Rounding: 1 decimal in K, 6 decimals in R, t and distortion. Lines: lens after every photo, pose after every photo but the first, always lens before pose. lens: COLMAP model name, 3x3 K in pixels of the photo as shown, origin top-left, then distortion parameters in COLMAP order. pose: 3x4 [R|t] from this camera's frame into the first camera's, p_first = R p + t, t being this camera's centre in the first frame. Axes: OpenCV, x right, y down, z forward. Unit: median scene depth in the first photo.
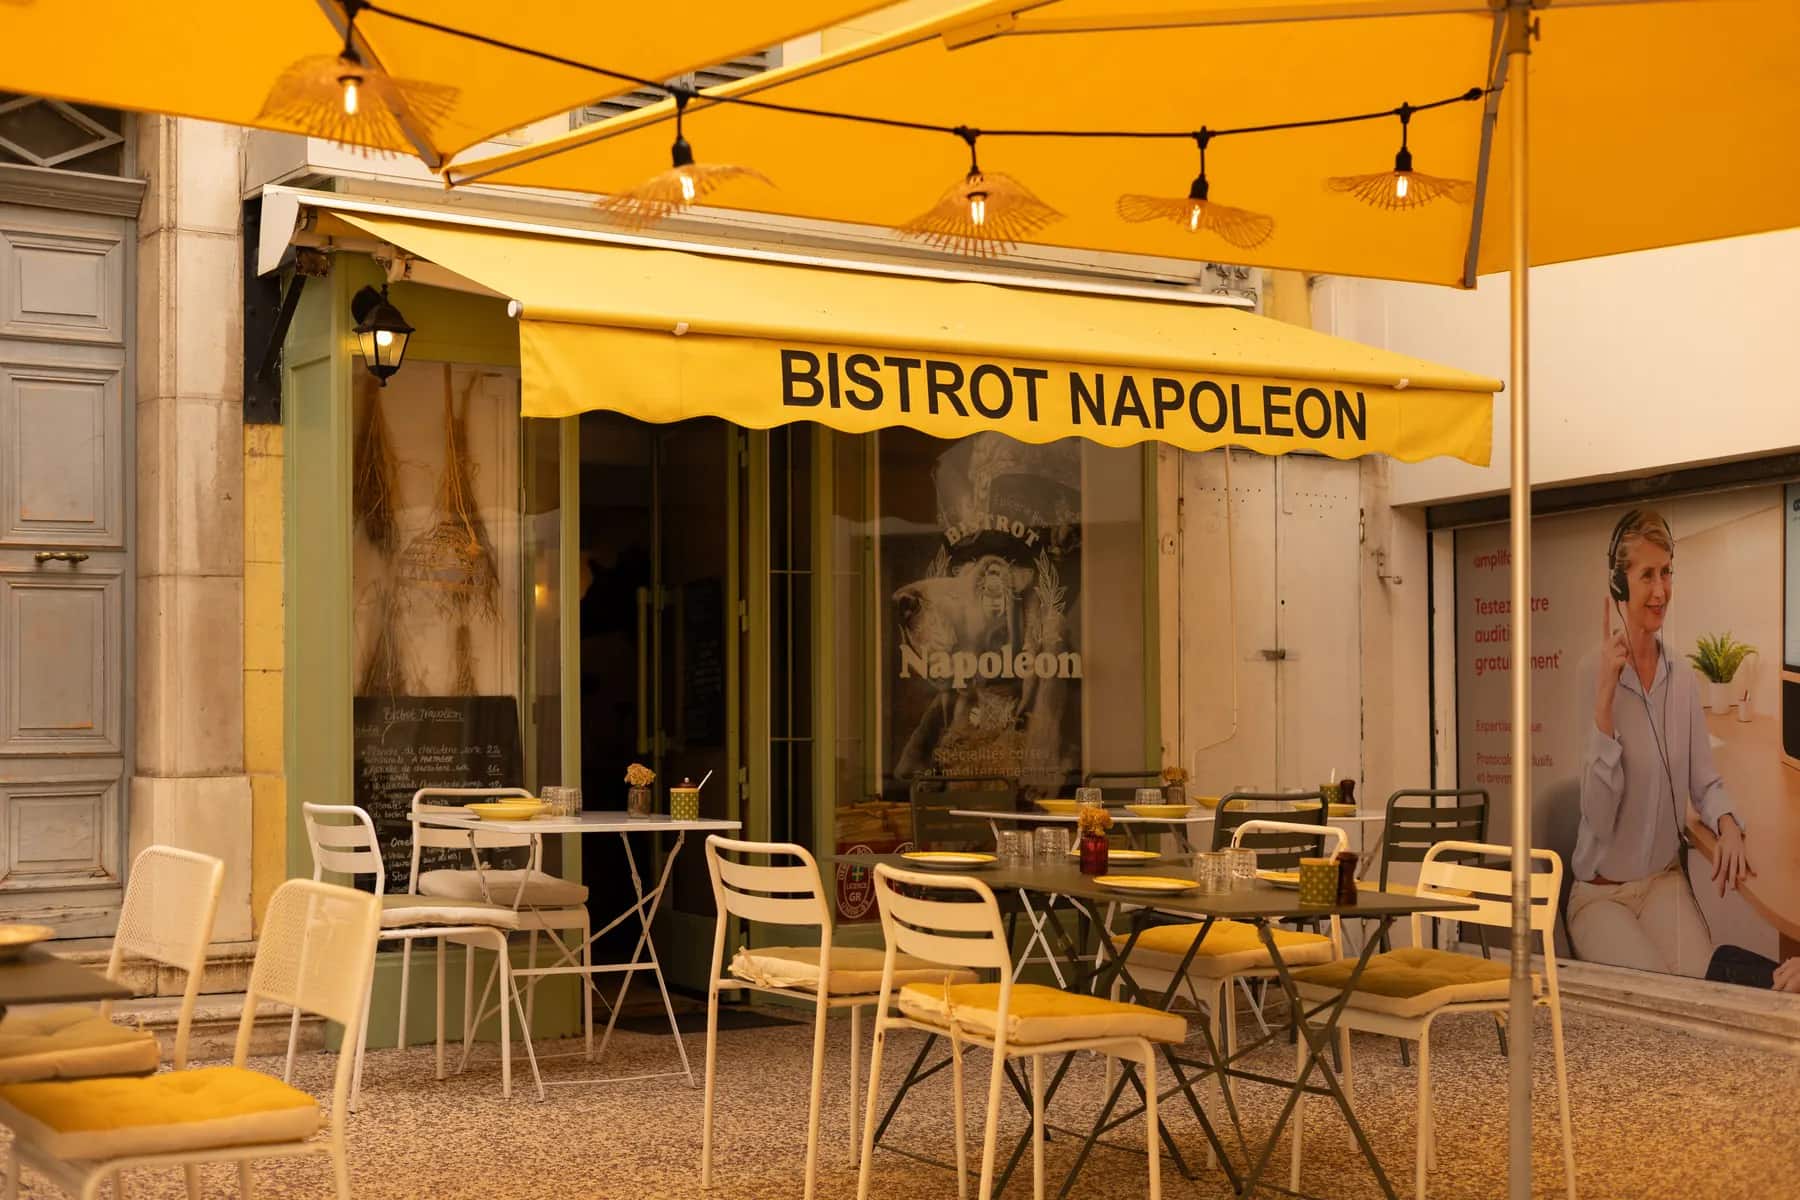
lens RADIAL K [[2614.4, 0, 899.2], [0, 2614.4, 641.7], [0, 0, 1]] dist [-0.019784, 0.089974]
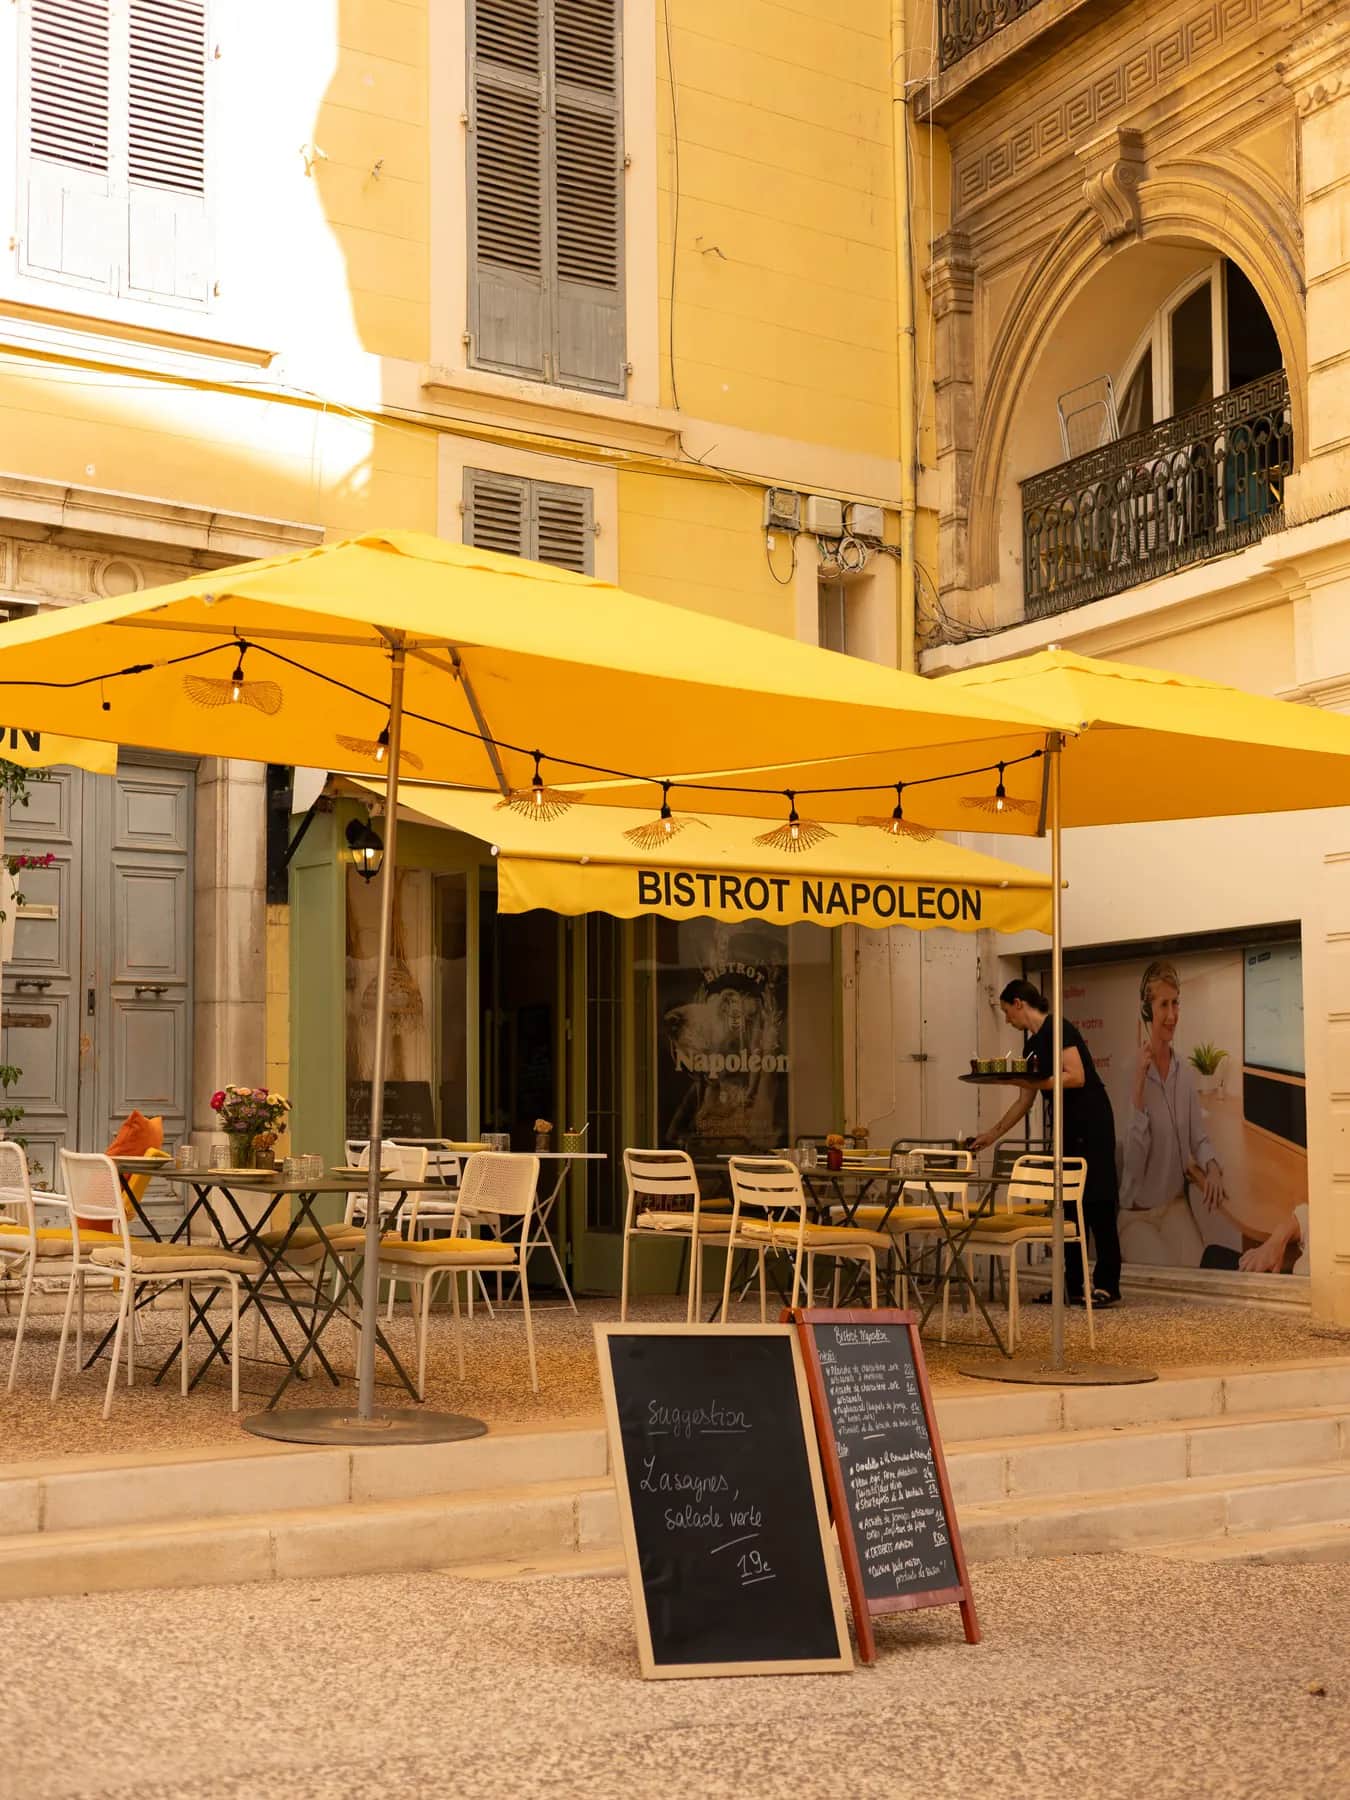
lens RADIAL K [[3217.9, 0, 675.0], [0, 3217.9, 900.0], [0, 0, 1]] dist [-0.022614, -0.027790]
pose [[0.996583, 0.007071, 0.082297, -0.168049], [-0.002788, 0.998641, -0.052046, 0.013081], [-0.082553, 0.051638, 0.995248, -0.933505]]
